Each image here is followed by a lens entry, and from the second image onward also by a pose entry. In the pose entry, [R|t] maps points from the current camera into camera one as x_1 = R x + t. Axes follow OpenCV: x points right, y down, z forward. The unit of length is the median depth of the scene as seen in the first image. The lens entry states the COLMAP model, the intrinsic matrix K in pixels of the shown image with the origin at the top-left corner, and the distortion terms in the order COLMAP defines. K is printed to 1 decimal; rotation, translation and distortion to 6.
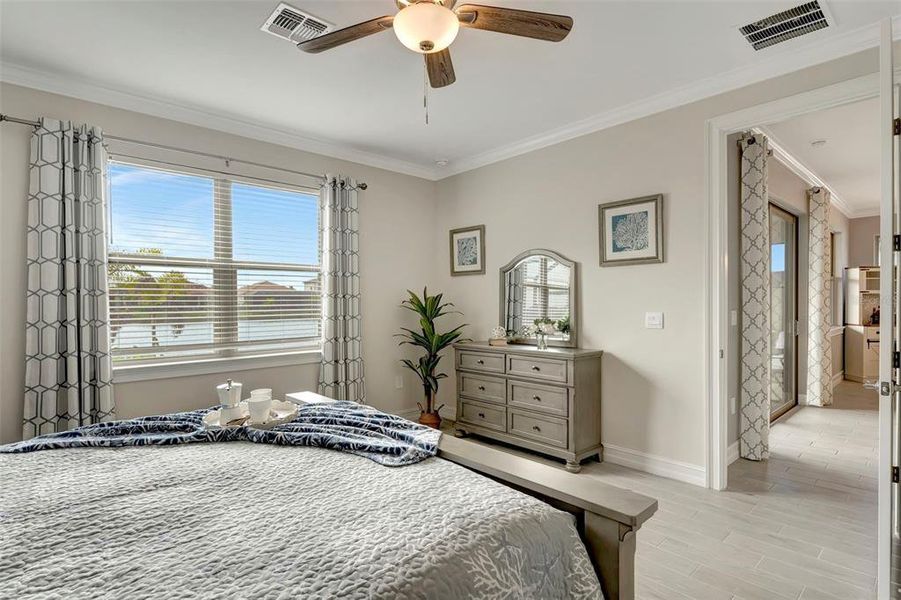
lens RADIAL K [[464.8, 0, 451.1], [0, 464.8, 299.3], [0, 0, 1]] dist [-0.004714, -0.000737]
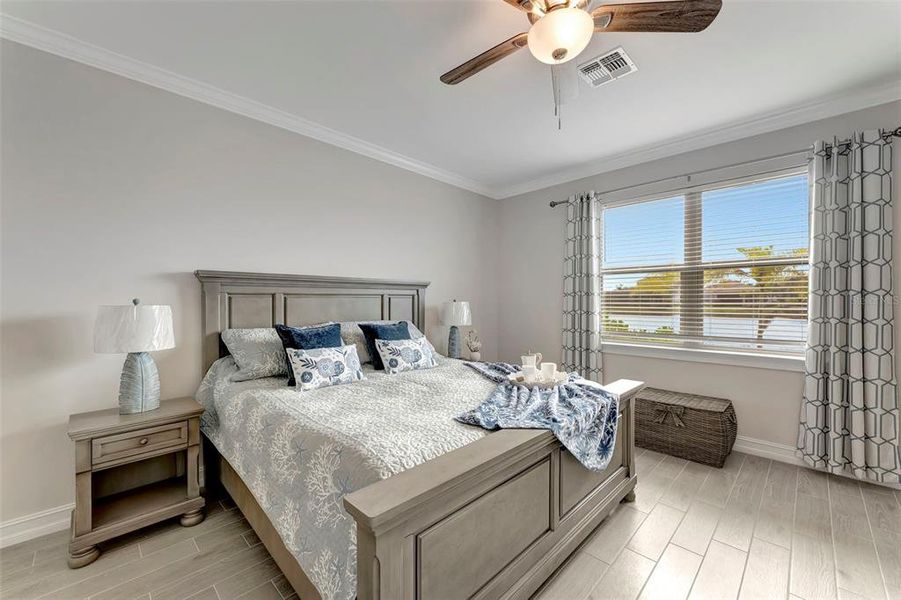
lens RADIAL K [[365.9, 0, 451.4], [0, 365.9, 304.1], [0, 0, 1]] dist [0.005084, -0.000347]
pose [[0.046672, 0.016604, -0.998772, 0.382594], [0.004756, 0.999847, 0.016844, -0.001640], [0.998899, -0.005536, 0.046586, 0.365967]]
